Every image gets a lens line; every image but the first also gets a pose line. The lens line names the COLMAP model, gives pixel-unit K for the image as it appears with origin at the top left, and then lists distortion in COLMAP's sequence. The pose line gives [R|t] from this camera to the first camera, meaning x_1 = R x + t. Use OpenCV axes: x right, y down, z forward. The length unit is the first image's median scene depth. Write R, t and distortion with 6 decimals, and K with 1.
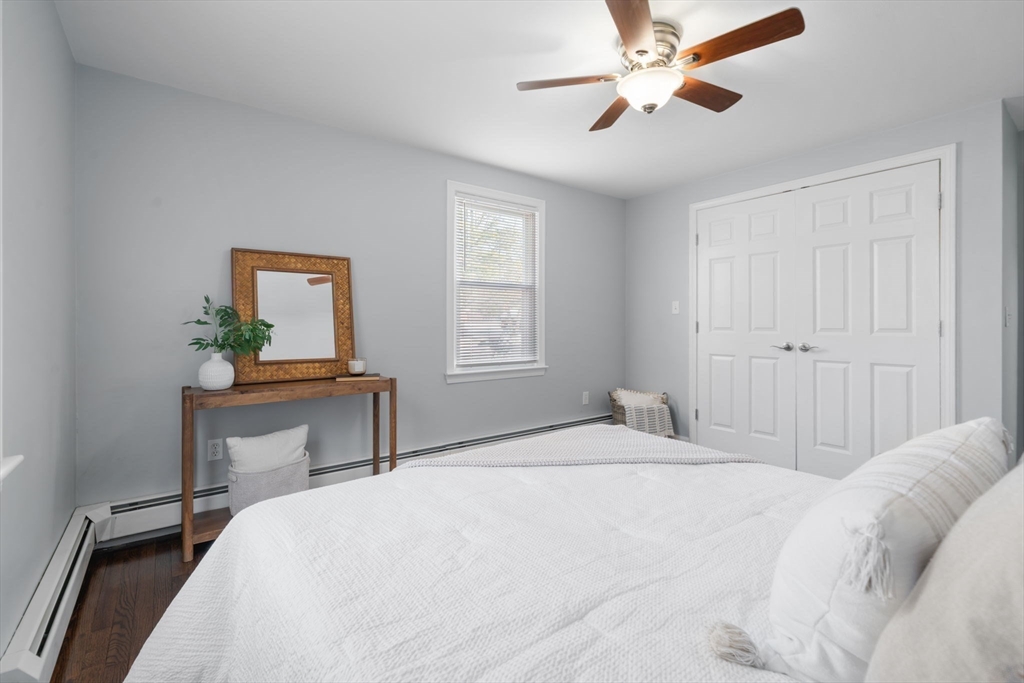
lens RADIAL K [[457.2, 0, 509.0], [0, 457.2, 325.9], [0, 0, 1]] dist [0.000588, -0.000119]
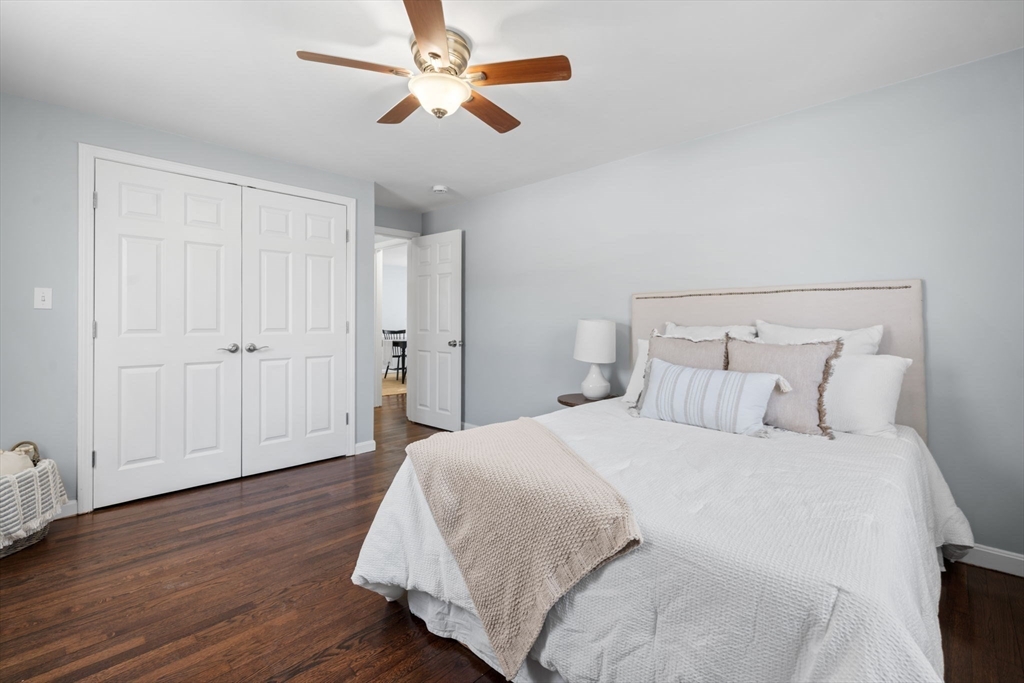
lens RADIAL K [[481.8, 0, 510.7], [0, 481.8, 322.2], [0, 0, 1]] dist [0.001271, 0.000464]
pose [[-0.160913, 0.002323, 0.986966, -0.505984], [0.007005, 0.999975, -0.001211, -0.003539], [-0.986944, 0.006718, -0.160926, 0.649331]]
